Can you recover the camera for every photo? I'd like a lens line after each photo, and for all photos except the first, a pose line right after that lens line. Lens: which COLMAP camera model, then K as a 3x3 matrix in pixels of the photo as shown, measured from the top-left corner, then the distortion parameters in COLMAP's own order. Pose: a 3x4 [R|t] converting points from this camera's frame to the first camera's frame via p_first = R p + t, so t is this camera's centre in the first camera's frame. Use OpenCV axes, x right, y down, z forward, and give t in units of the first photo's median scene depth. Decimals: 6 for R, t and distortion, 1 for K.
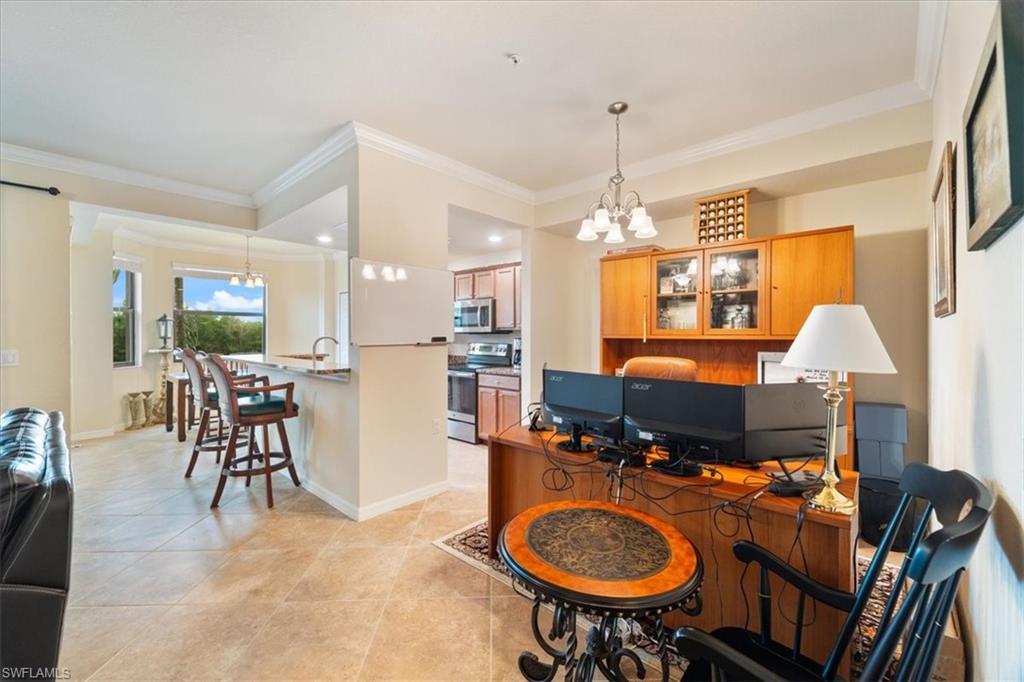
lens RADIAL K [[405.8, 0, 503.1], [0, 405.8, 332.6], [0, 0, 1]] dist [-0.001158, 0.004106]
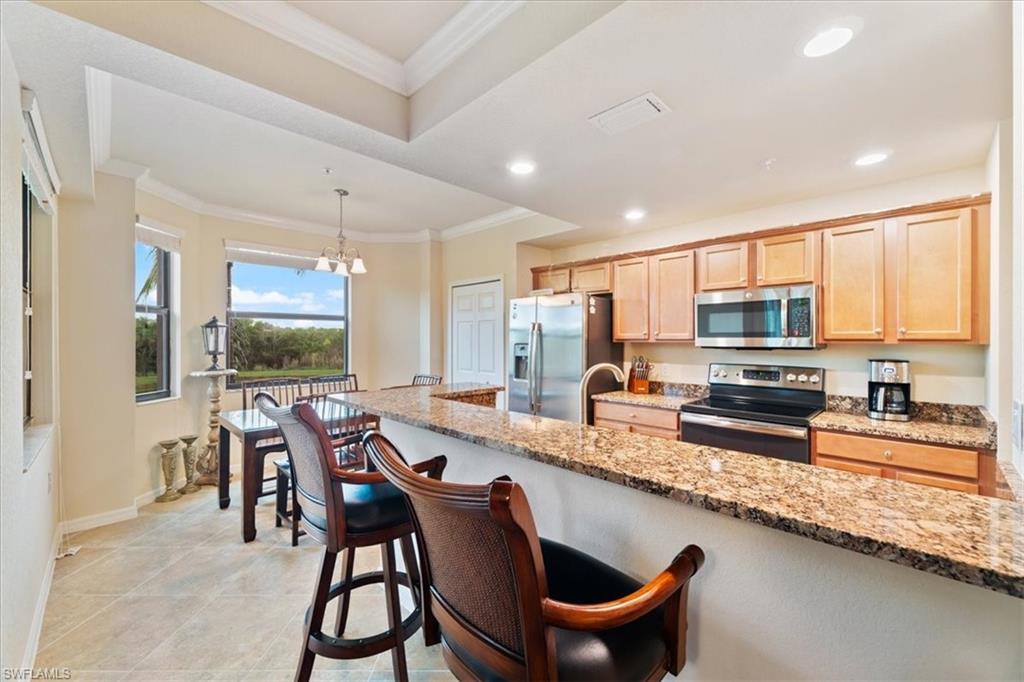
lens RADIAL K [[405.8, 0, 511.0], [0, 405.8, 338.8], [0, 0, 1]] dist [-0.001158, 0.004106]
pose [[0.999013, 0.000268, -0.044426, -0.337139], [-0.000244, 1.000000, 0.000546, -0.010789], [0.044427, -0.000535, 0.999013, 0.380130]]
